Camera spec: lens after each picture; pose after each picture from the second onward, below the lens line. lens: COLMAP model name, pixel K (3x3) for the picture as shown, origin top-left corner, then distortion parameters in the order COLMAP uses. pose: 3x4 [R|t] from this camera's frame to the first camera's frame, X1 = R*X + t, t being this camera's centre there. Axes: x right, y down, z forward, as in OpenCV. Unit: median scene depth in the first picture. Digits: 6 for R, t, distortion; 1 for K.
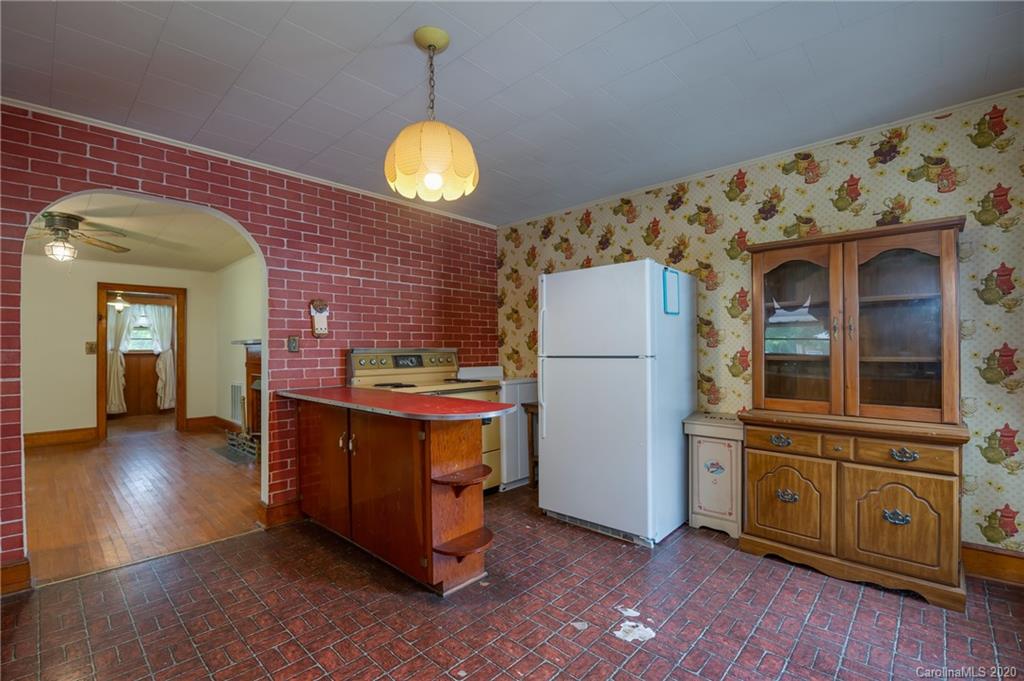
lens RADIAL K [[451.6, 0, 495.0], [0, 451.6, 347.3], [0, 0, 1]] dist [0.000891, -0.001028]
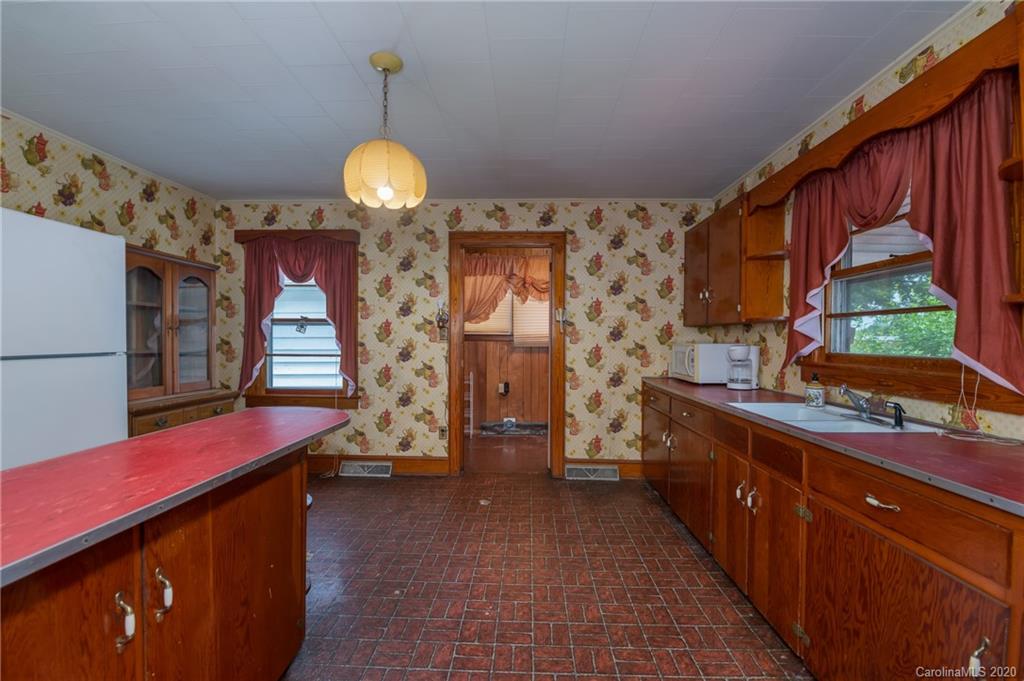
lens RADIAL K [[451.6, 0, 519.1], [0, 451.6, 343.1], [0, 0, 1]] dist [0.000891, -0.001028]
pose [[-0.634898, -0.005128, 0.772579, -0.757396], [-0.013780, 0.999894, -0.004688, -0.004224], [-0.772473, -0.013623, -0.634902, 0.898513]]
